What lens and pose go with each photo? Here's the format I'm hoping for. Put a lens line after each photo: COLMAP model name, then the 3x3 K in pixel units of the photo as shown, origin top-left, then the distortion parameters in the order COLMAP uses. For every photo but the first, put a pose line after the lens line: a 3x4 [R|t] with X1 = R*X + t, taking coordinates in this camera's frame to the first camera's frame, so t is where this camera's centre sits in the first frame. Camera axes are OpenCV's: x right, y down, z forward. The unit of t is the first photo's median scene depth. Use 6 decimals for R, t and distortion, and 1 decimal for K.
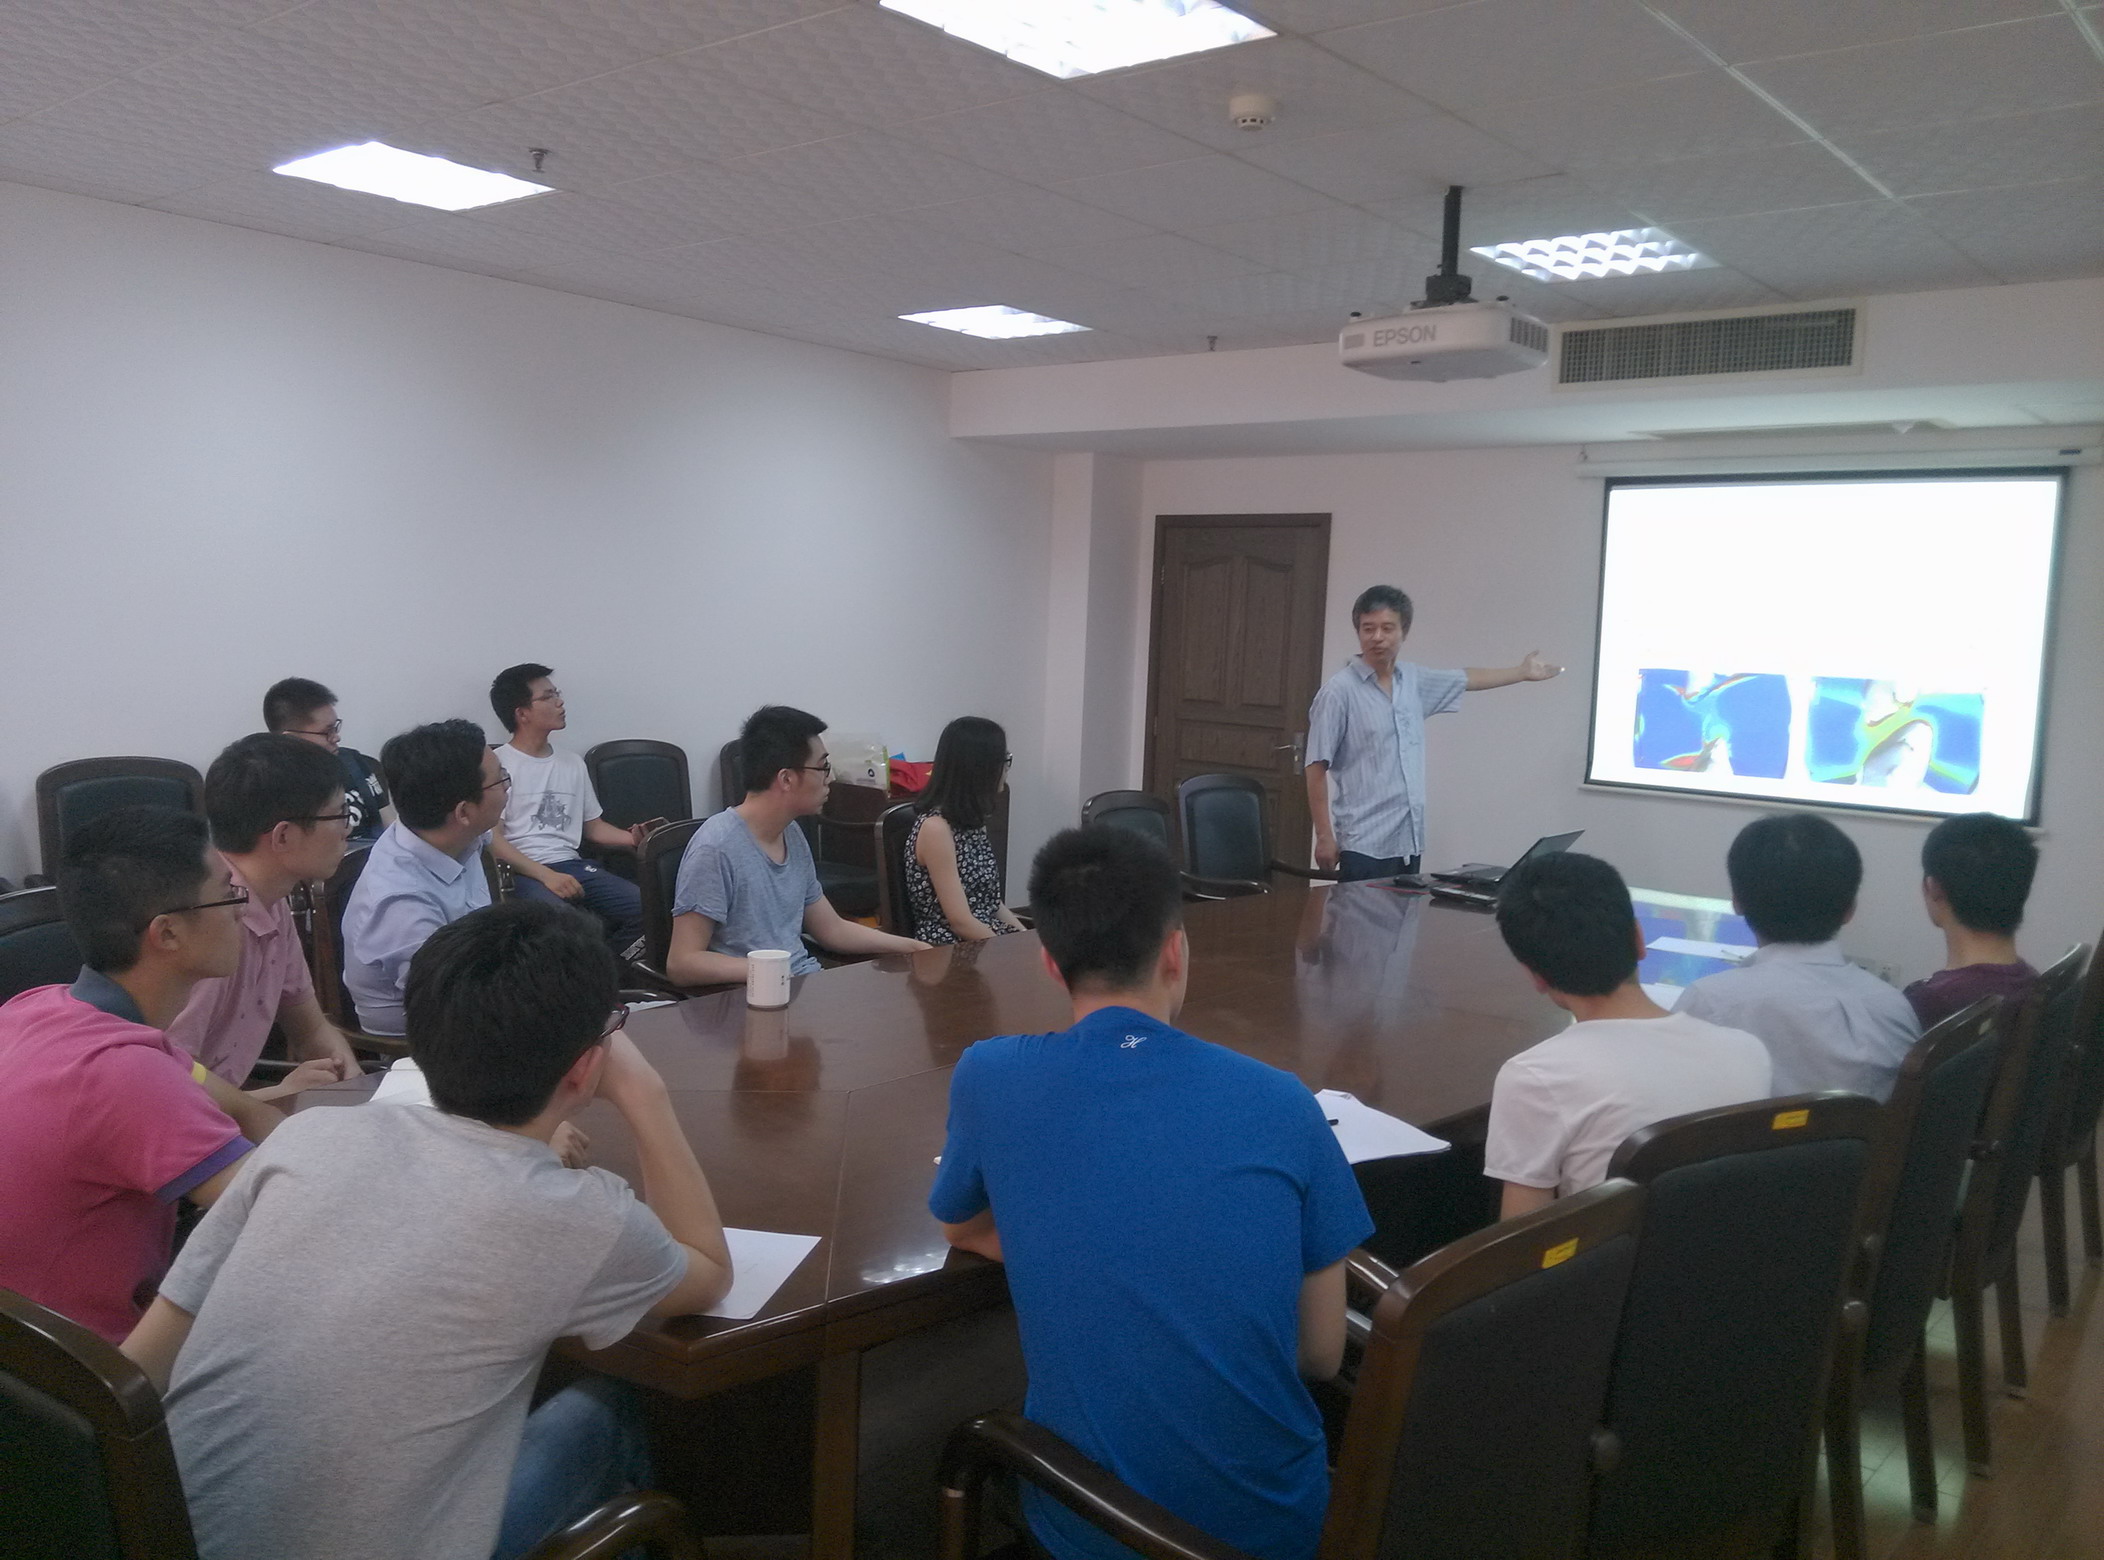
lens RADIAL K [[1683.7, 0, 1052.0], [0, 1683.7, 780.0], [0, 0, 1]] dist [0.065182, -0.090472]
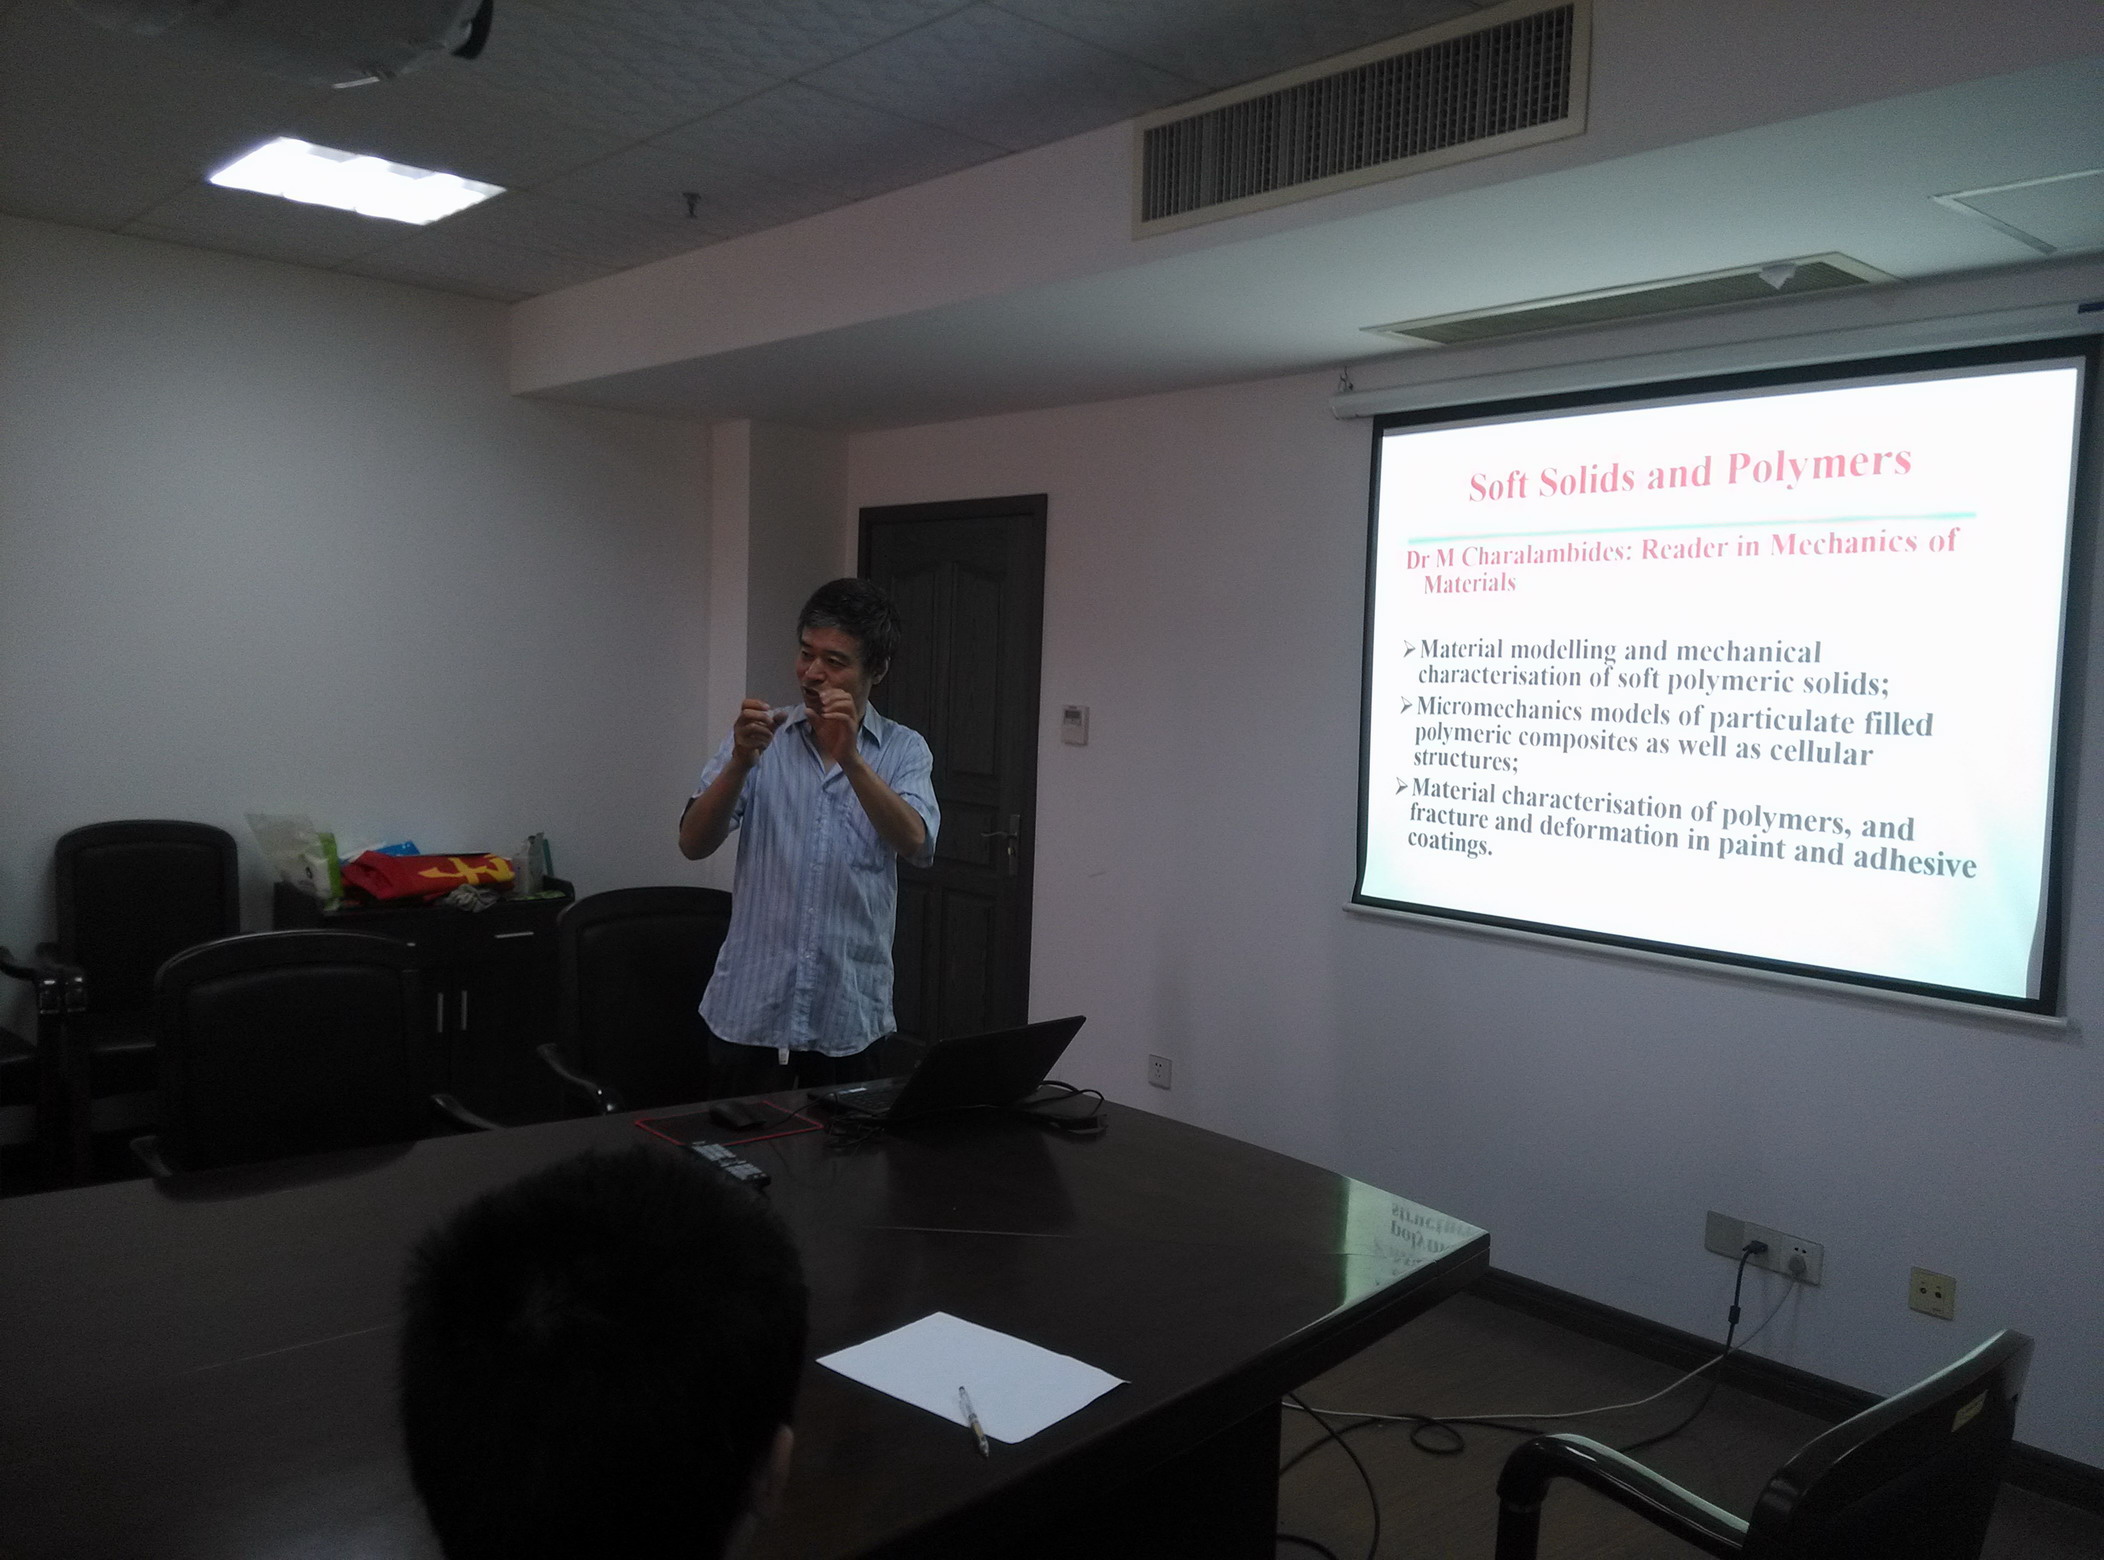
lens RADIAL K [[1693.8, 0, 1052.0], [0, 1693.8, 780.0], [0, 0, 1]] dist [0.114230, -0.169826]
pose [[0.990527, 0.003652, -0.137266, 0.320937], [-0.008191, 0.999438, -0.032515, -0.024113], [0.137070, 0.033331, 0.990000, 0.395472]]
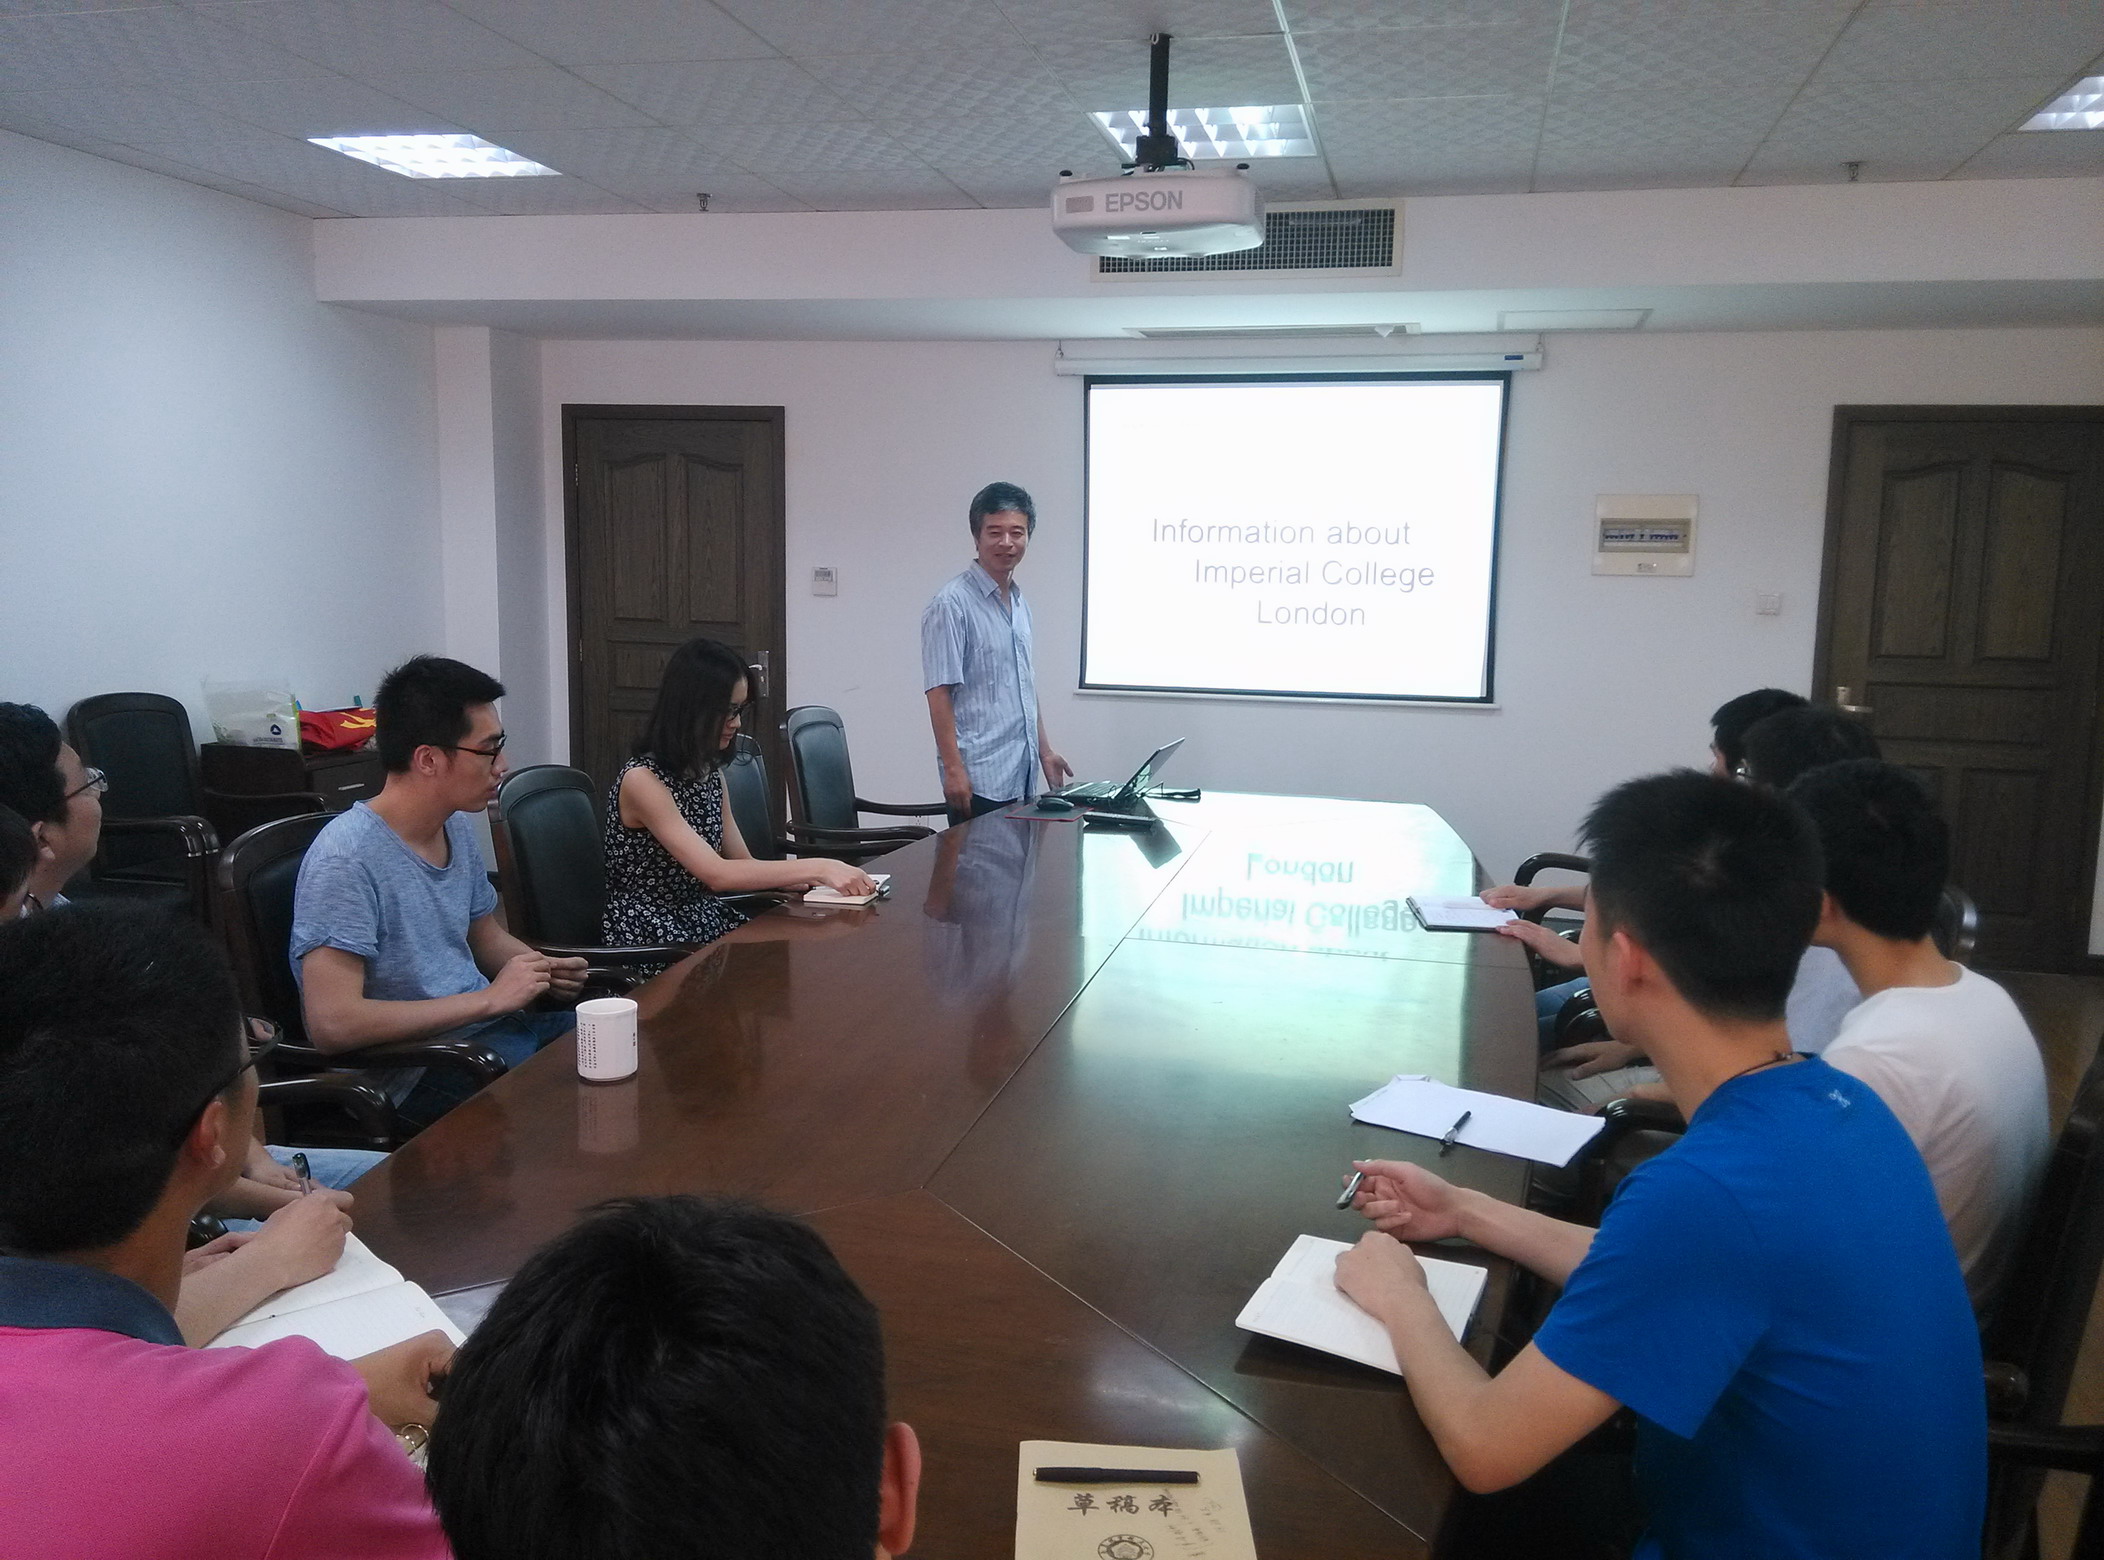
lens RADIAL K [[1693.8, 0, 1052.0], [0, 1693.8, 780.0], [0, 0, 1]] dist [0.114230, -0.169826]
pose [[0.886869, -0.086763, 0.453801, -0.171457], [0.061628, 0.995647, 0.069919, -0.016500], [-0.457892, -0.034042, 0.888356, 0.136313]]
